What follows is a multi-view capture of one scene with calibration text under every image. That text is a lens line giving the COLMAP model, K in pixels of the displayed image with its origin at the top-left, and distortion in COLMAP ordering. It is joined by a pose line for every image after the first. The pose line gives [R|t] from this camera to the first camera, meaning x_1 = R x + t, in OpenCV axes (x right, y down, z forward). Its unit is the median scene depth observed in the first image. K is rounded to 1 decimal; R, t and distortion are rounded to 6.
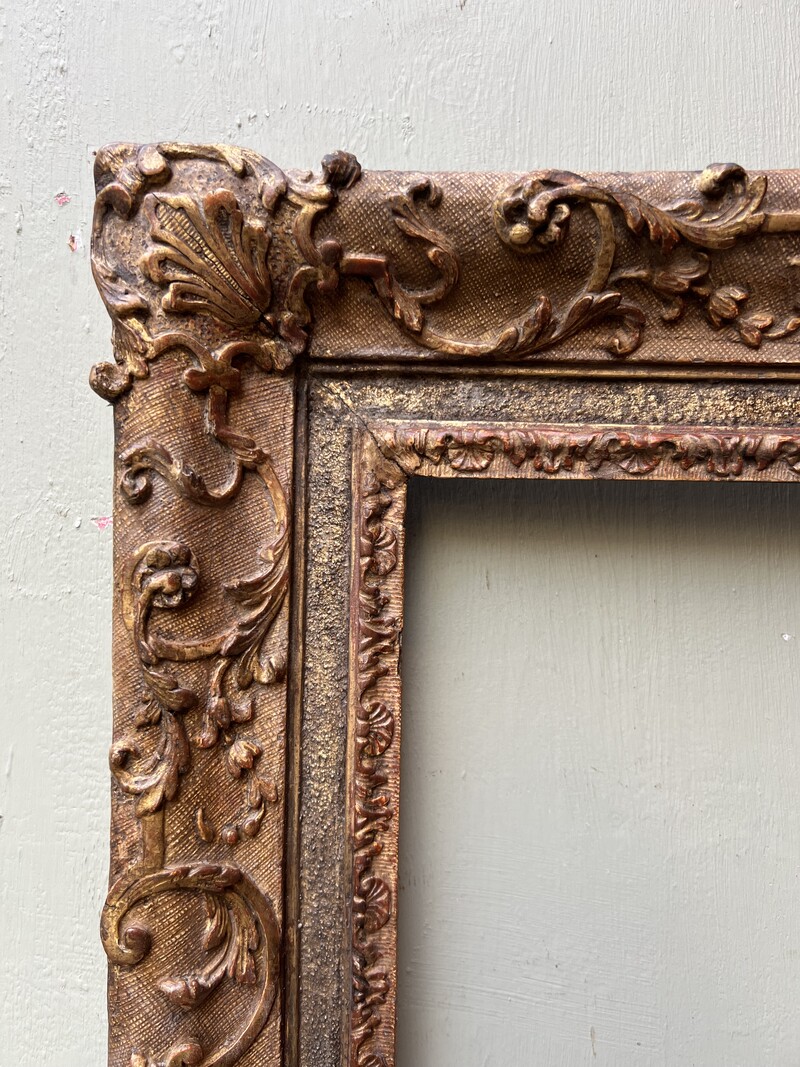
lens RADIAL K [[845.7, 0, 402.7], [0, 845.7, 537.8], [0, 0, 1]] dist [0.022685, -0.041564]
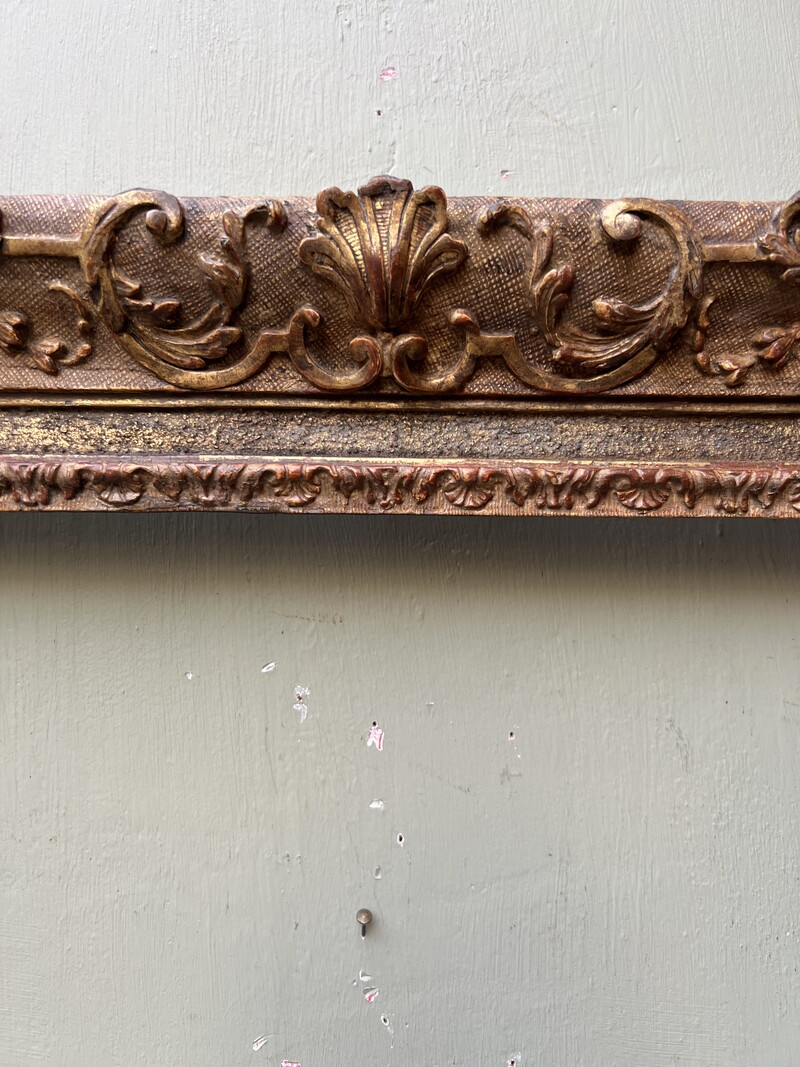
lens RADIAL K [[845.7, 0, 401.2], [0, 845.7, 532.6], [0, 0, 1]] dist [0.022685, -0.041564]
pose [[0.997268, -0.007704, 0.073462, 0.620312], [0.013652, 0.996635, -0.080820, 0.035581], [-0.072592, 0.081602, 0.994018, 0.010742]]
